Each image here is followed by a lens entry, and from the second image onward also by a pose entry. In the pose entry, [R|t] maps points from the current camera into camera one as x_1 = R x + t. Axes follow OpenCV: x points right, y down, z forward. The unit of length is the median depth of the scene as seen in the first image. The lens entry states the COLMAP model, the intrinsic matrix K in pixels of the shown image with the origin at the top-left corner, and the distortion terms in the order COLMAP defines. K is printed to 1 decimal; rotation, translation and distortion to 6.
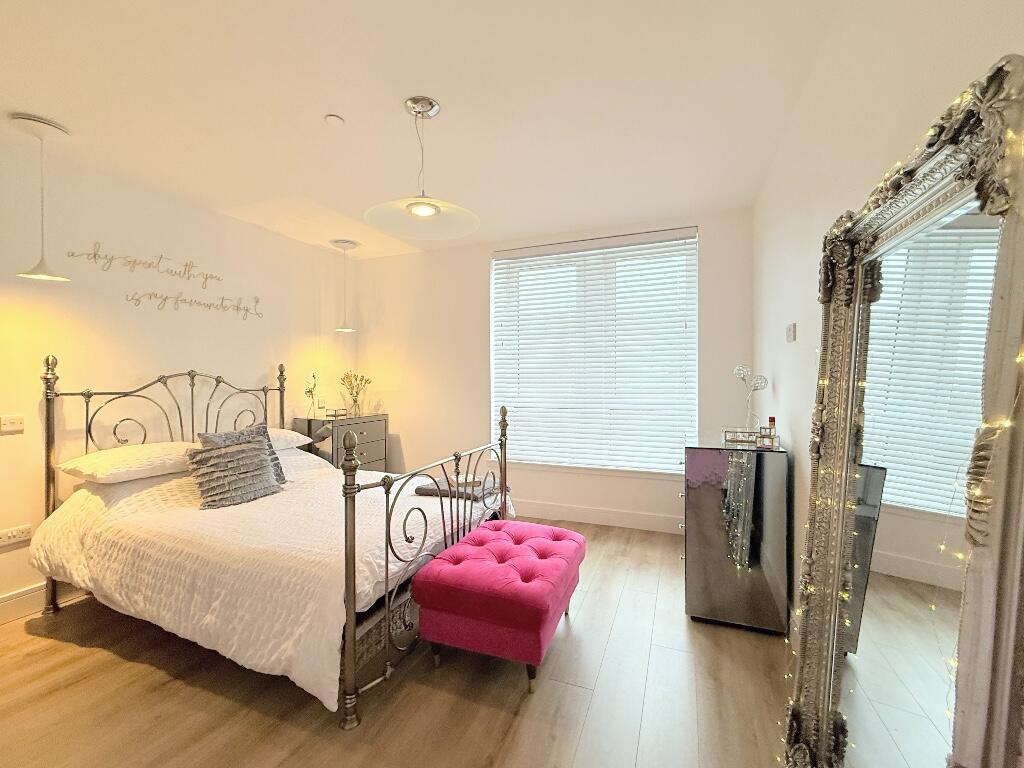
lens RADIAL K [[420.0, 0, 512.0], [0, 420.0, 384.0], [0, 0, 1]] dist [0.000712, 0.000093]
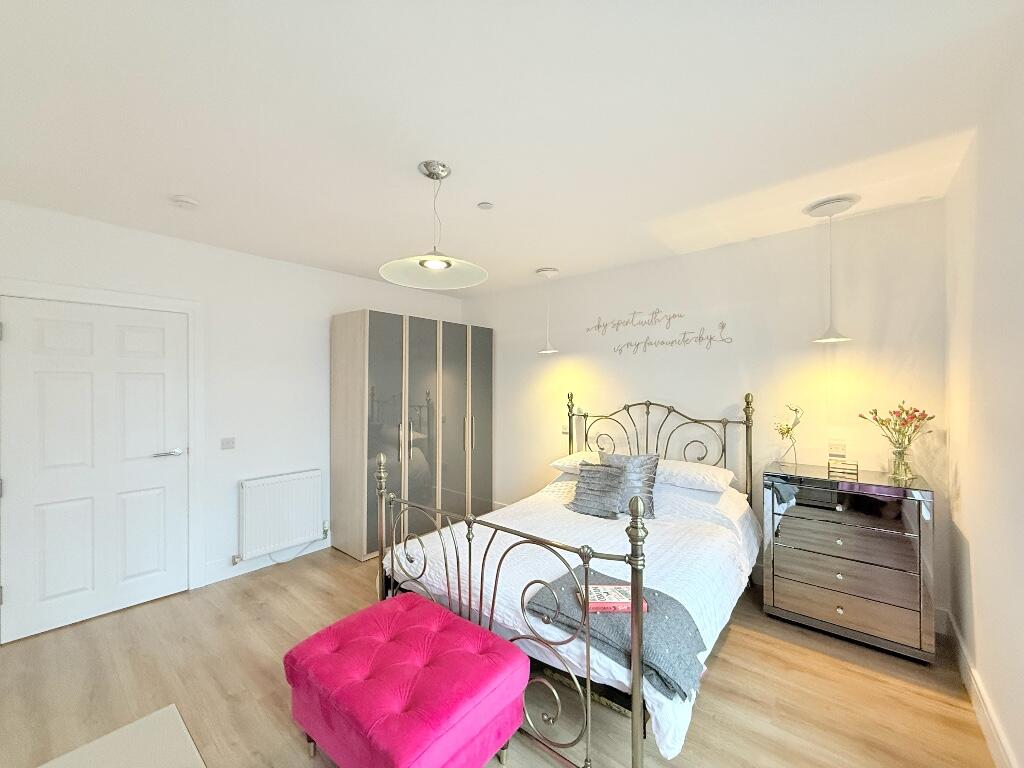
lens RADIAL K [[406.5, 0, 509.5], [0, 406.5, 385.5], [0, 0, 1]] dist [-0.000005, 0.000079]
pose [[-0.307296, 0.002283, -0.951611, 0.476503], [-0.006577, 0.999968, 0.004522, -0.079967], [0.951591, 0.007648, -0.307272, 0.993430]]
